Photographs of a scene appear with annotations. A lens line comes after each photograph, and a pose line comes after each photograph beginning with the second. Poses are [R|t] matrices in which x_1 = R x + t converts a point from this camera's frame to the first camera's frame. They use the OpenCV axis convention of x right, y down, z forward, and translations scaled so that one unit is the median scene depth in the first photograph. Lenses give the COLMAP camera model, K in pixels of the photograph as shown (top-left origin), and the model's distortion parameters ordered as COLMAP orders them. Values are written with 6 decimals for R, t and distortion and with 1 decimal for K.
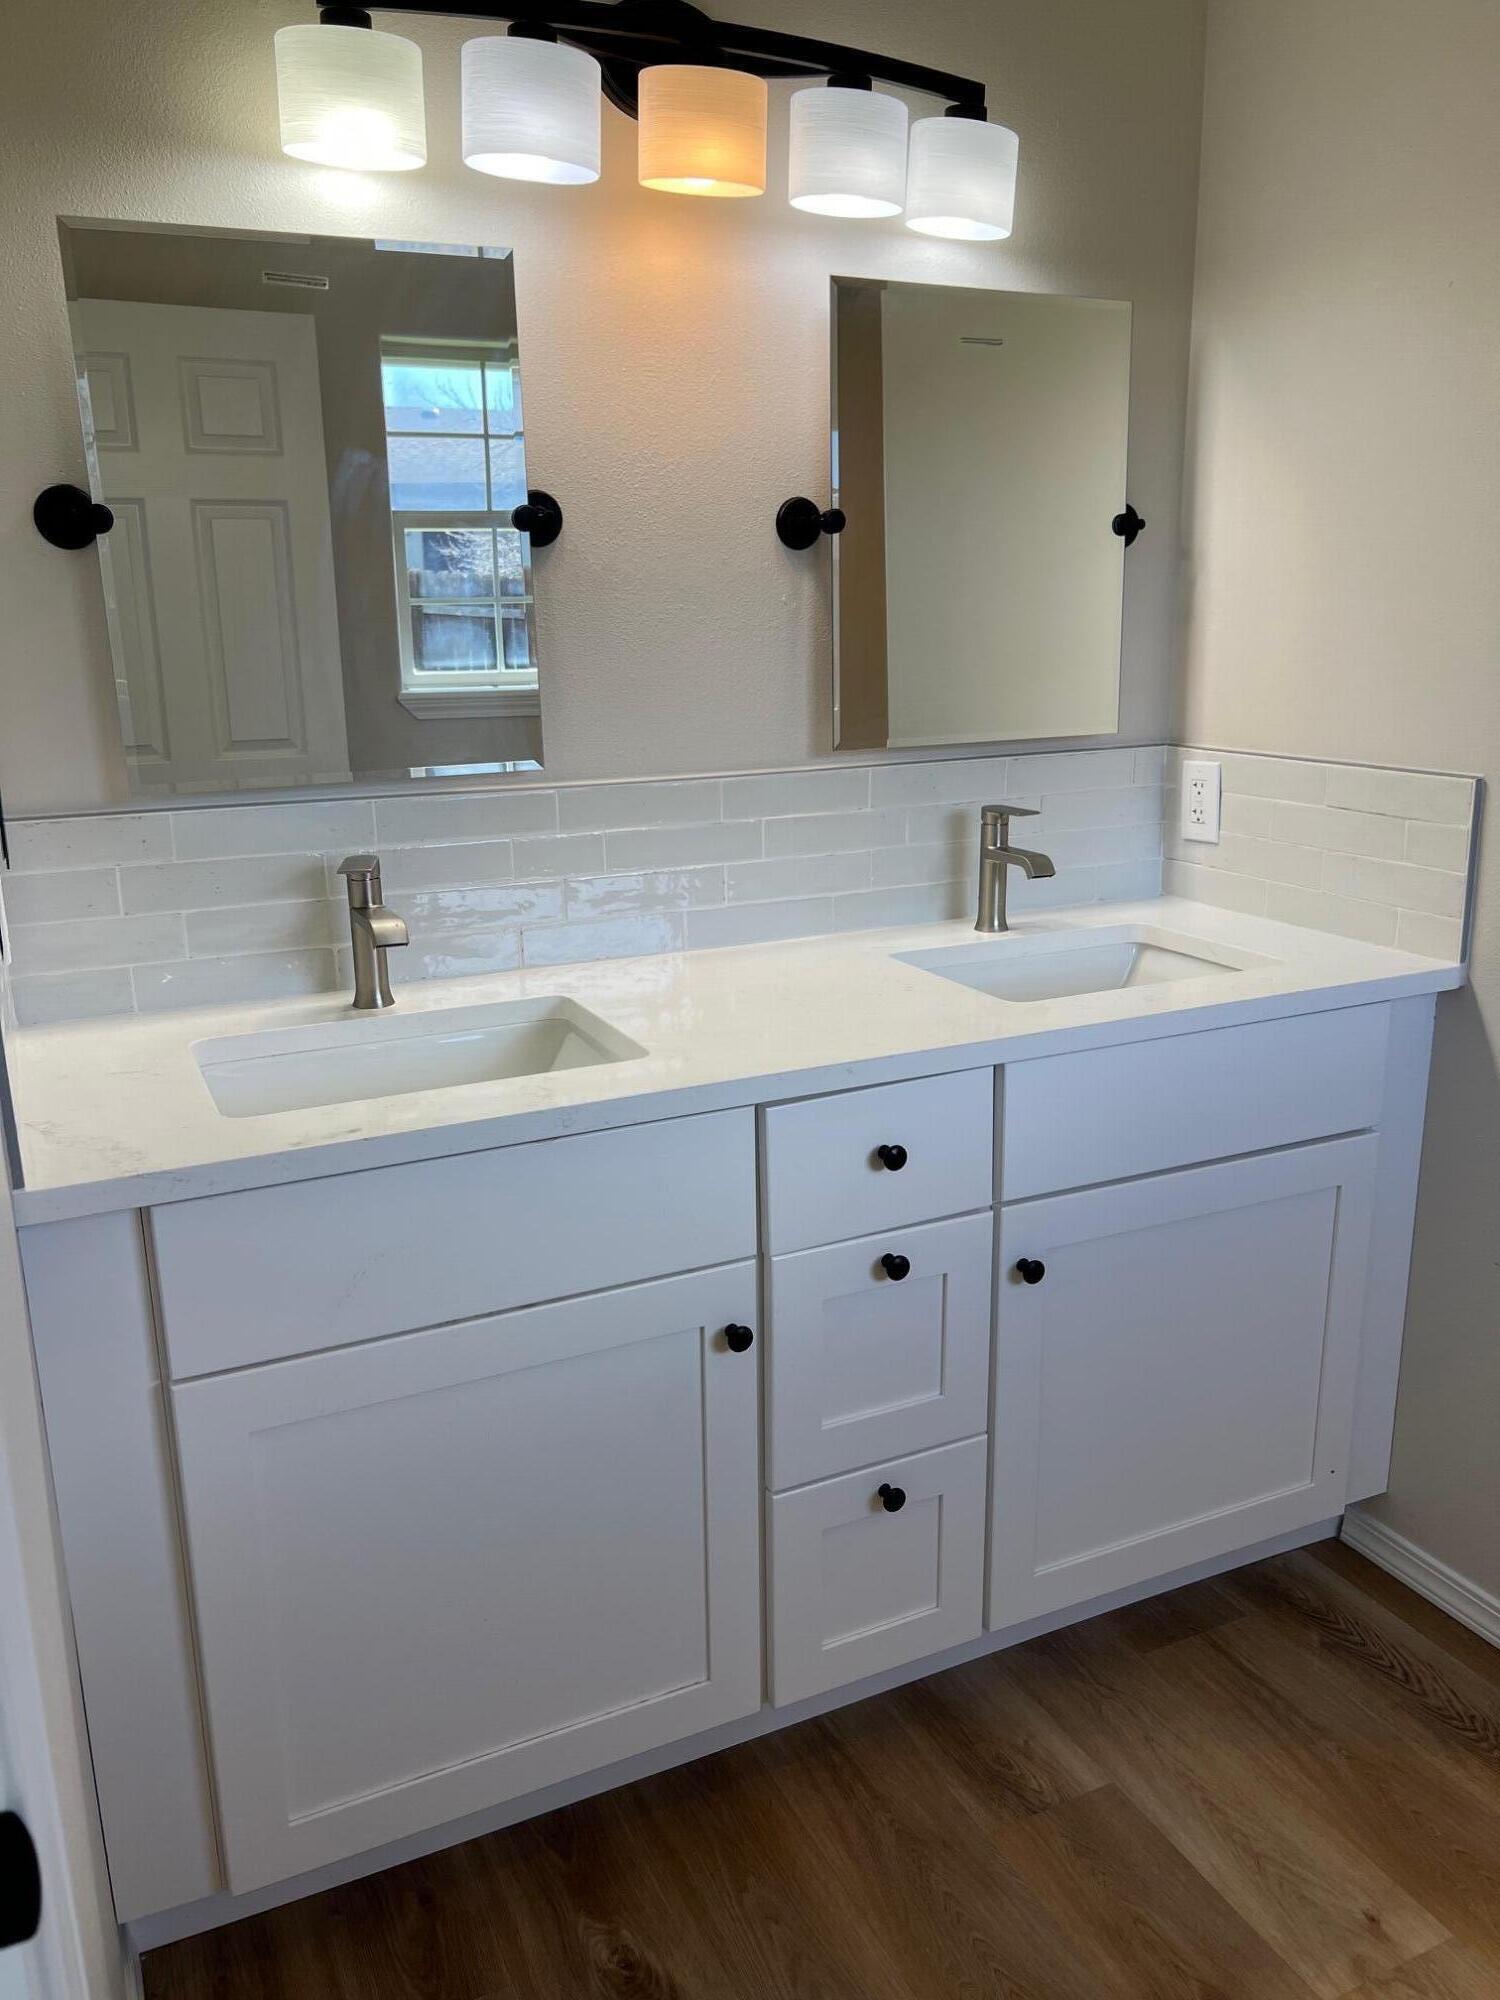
lens RADIAL K [[1512.6, 0, 734.7], [0, 1512.6, 1005.8], [0, 0, 1]] dist [0.052674, -0.065137]
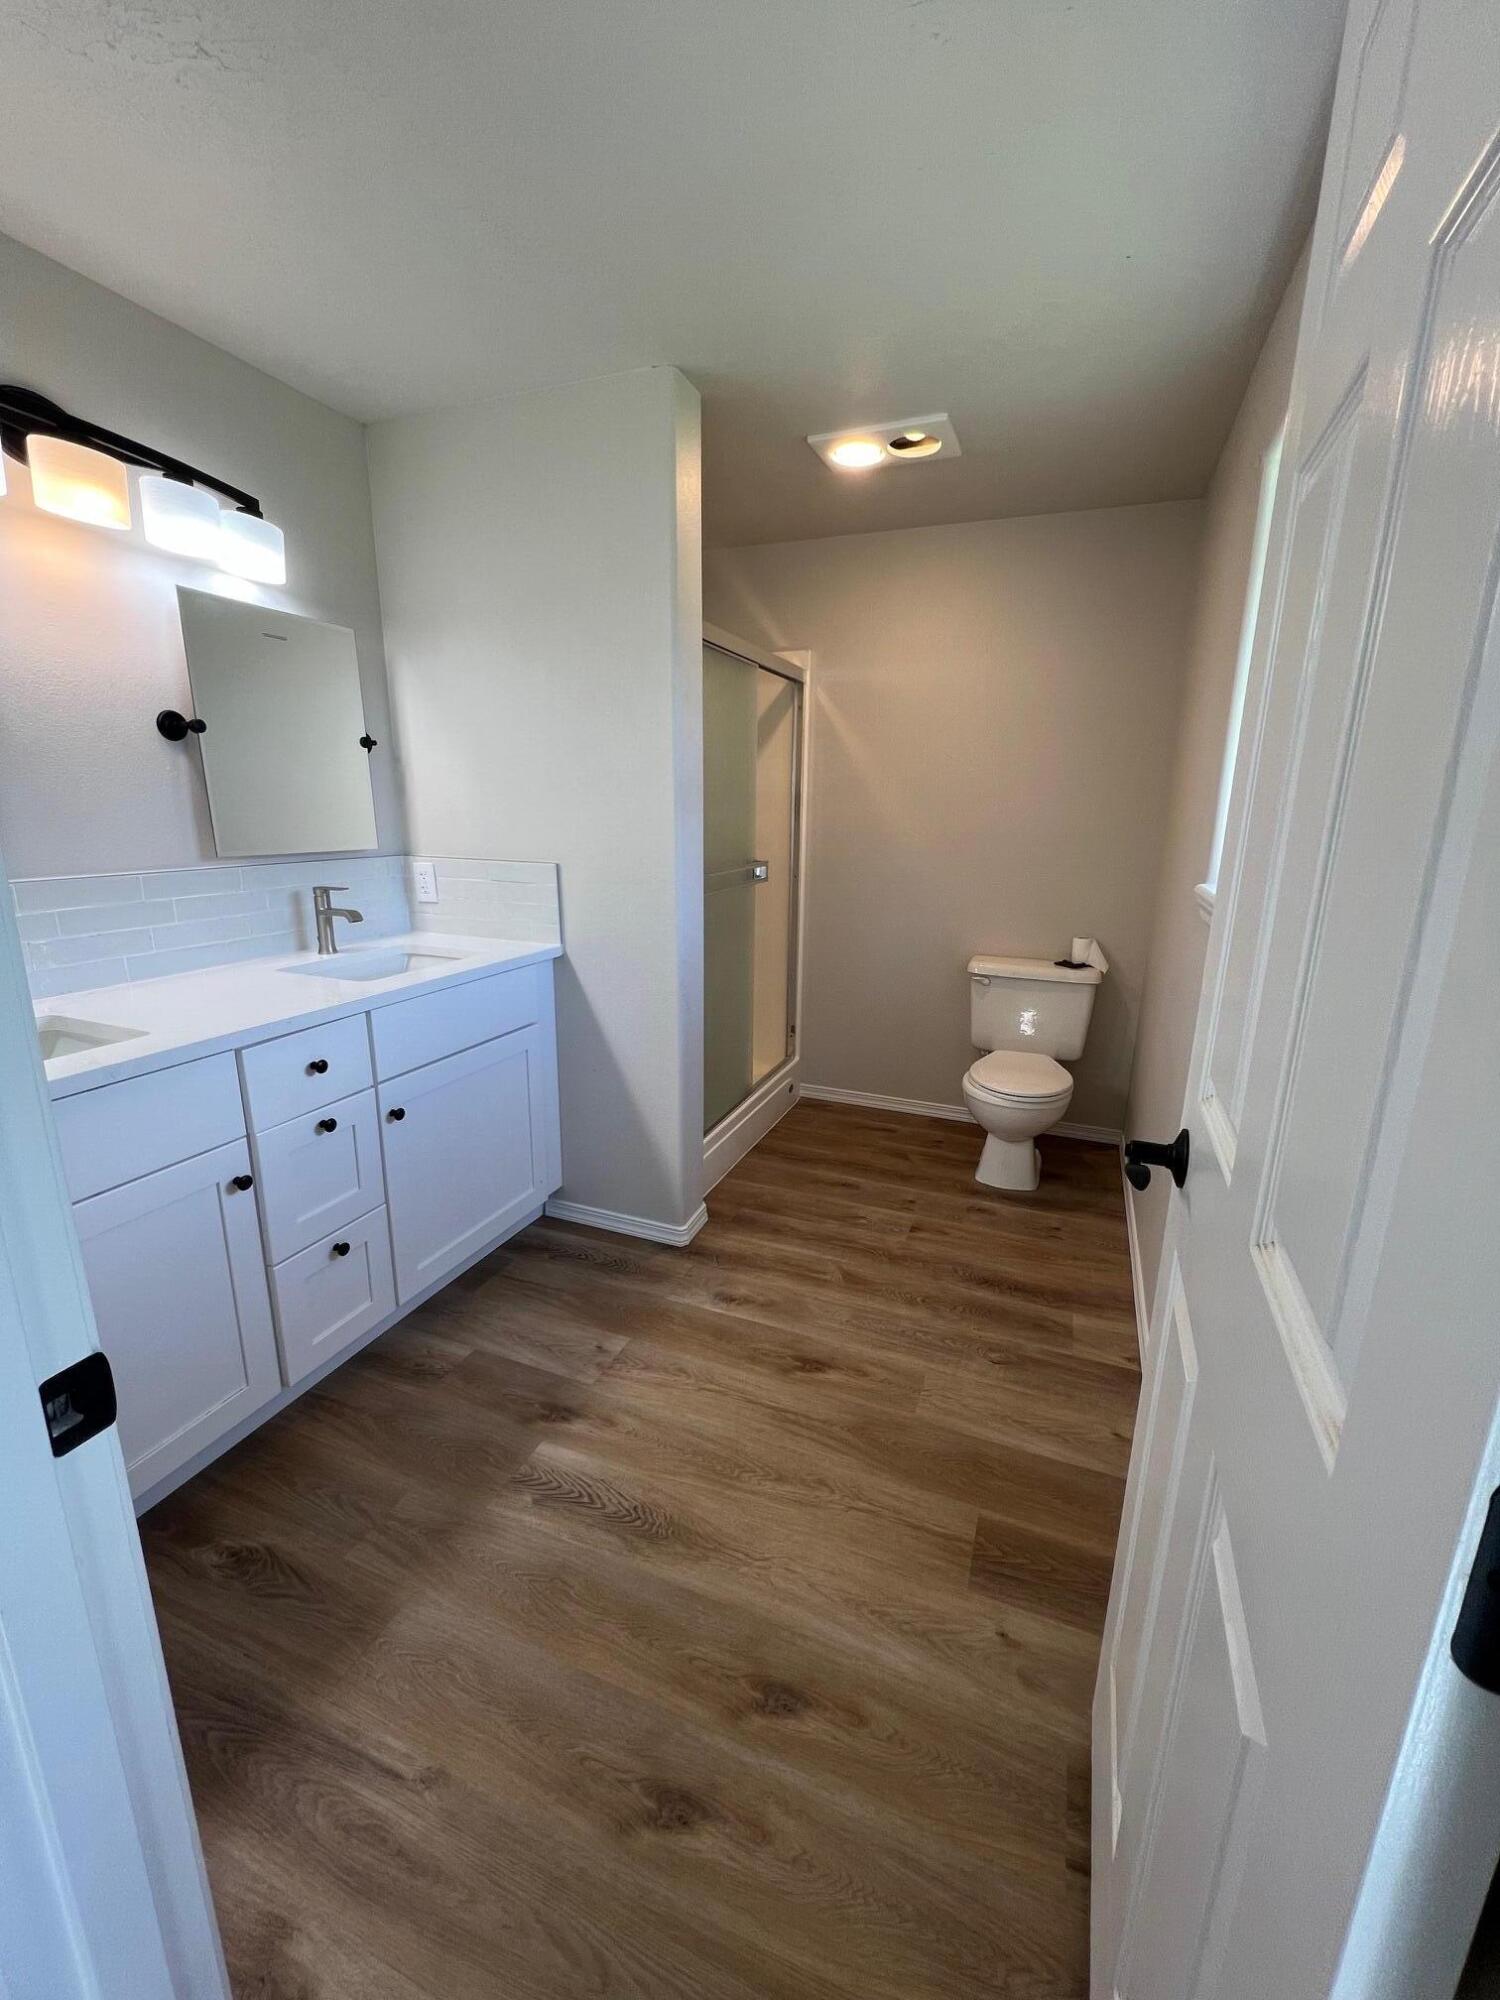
lens RADIAL K [[801.8, 0, 757.2], [0, 801.8, 998.0], [0, 0, 1]] dist [-0.004125, 0.000996]
pose [[0.727504, -0.134361, 0.672818, -0.135885], [0.144876, 0.988609, 0.040772, 0.047018], [-0.670633, 0.067814, 0.738683, -0.087496]]
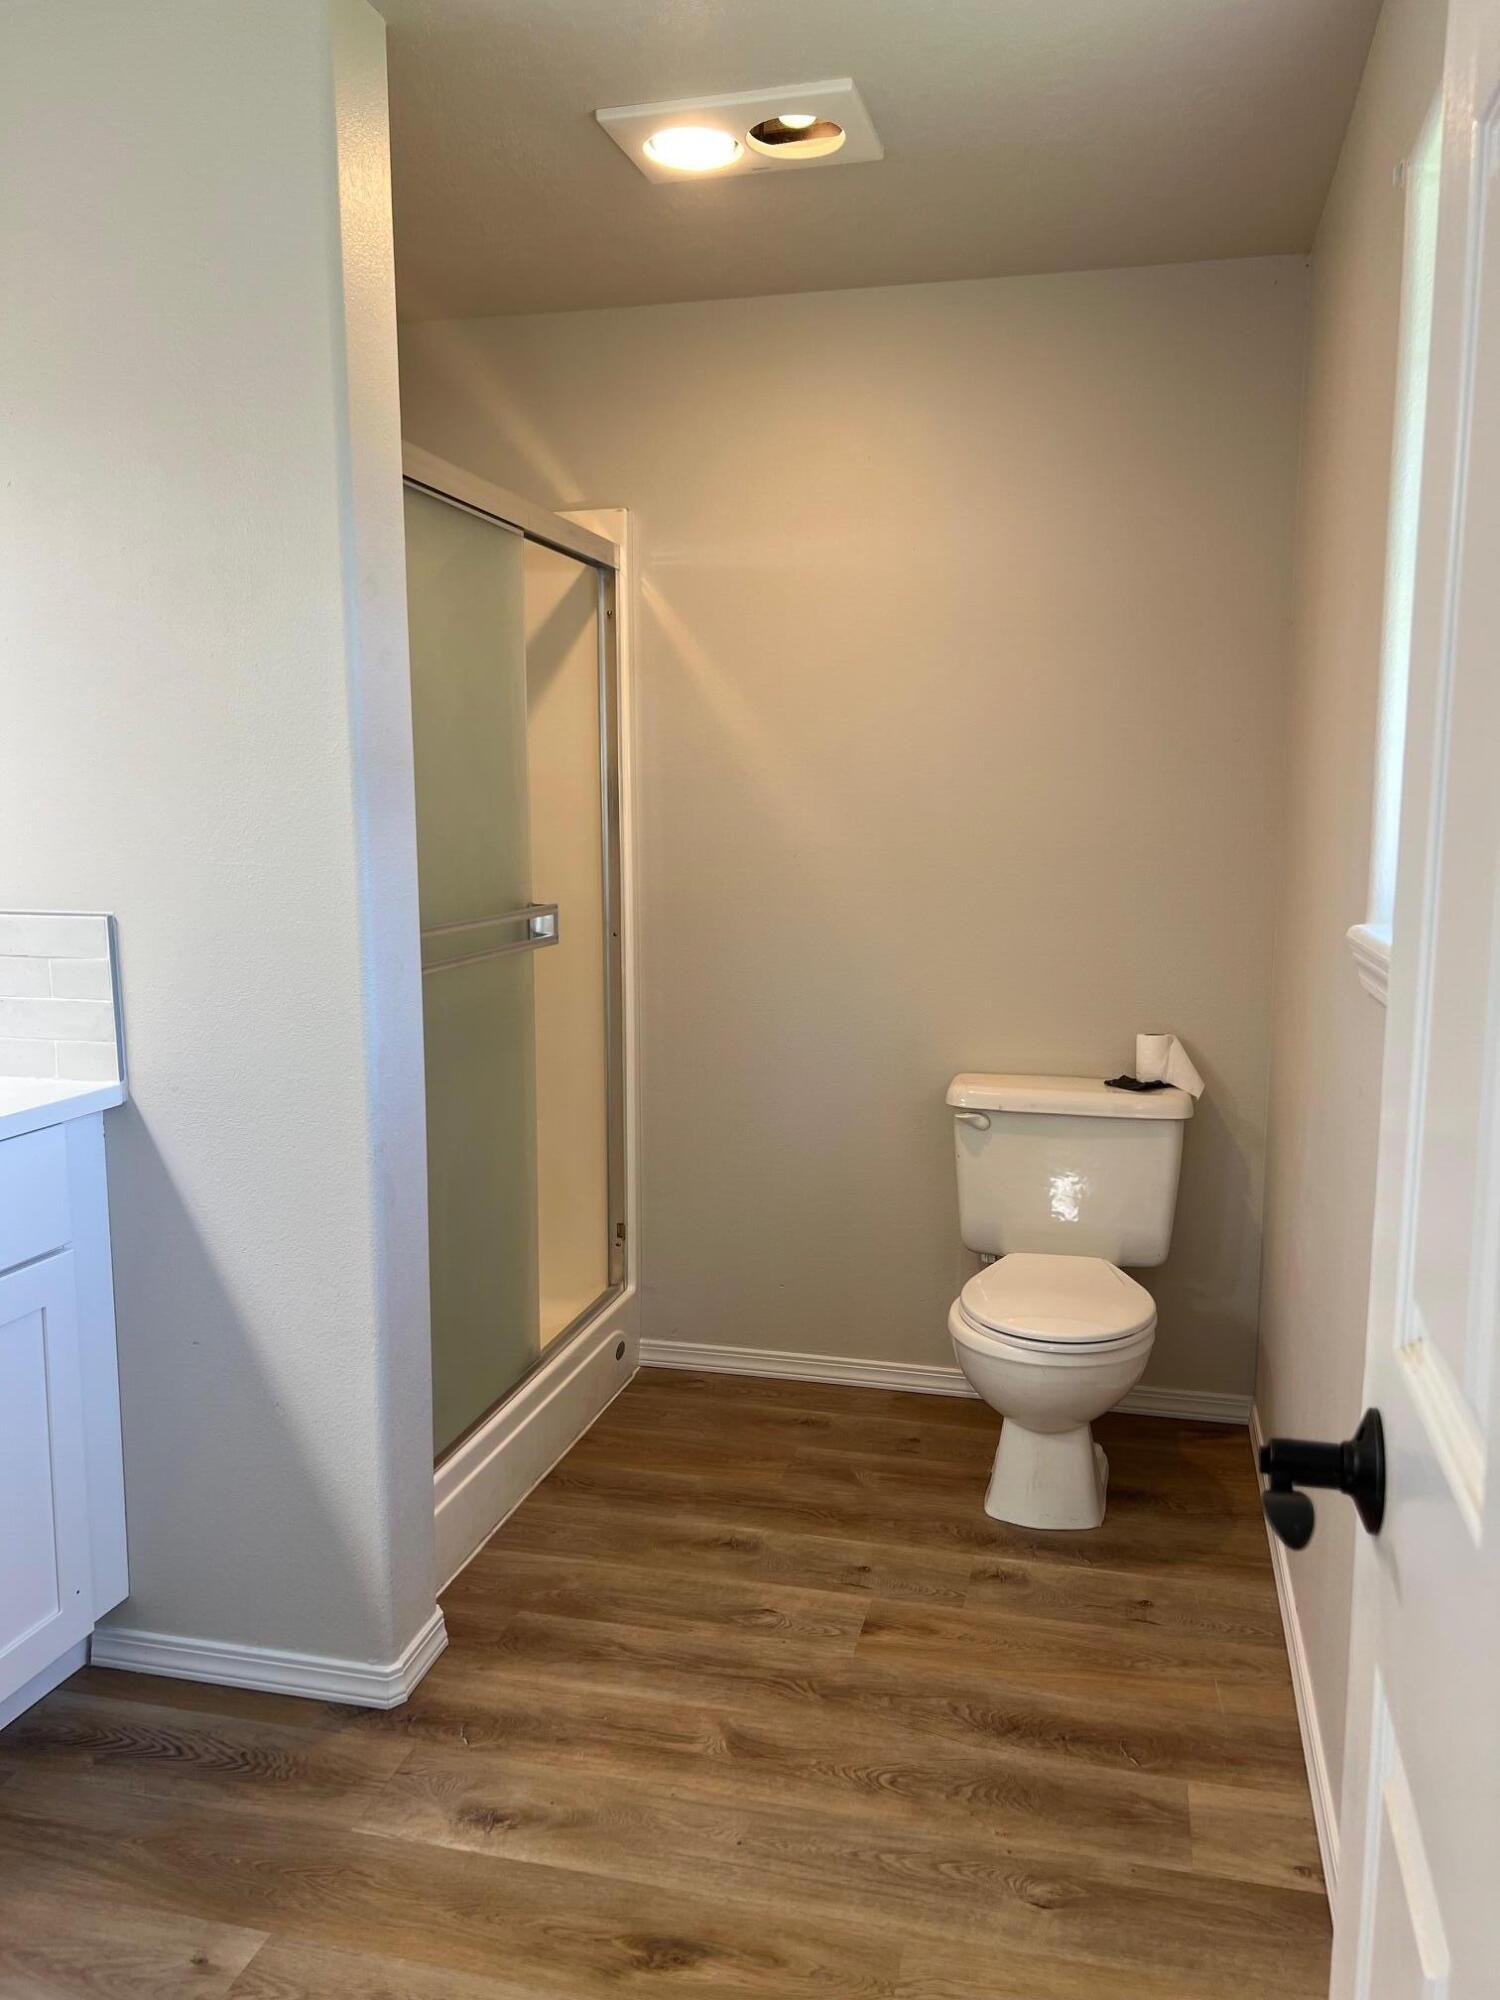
lens RADIAL K [[1512.6, 0, 761.2], [0, 1512.6, 1019.1], [0, 0, 1]] dist [0.052674, -0.065137]
pose [[0.630326, -0.089915, 0.771106, -0.083268], [0.181270, 0.982860, -0.033569, 0.050587], [-0.754871, 0.160938, 0.635821, -0.066055]]
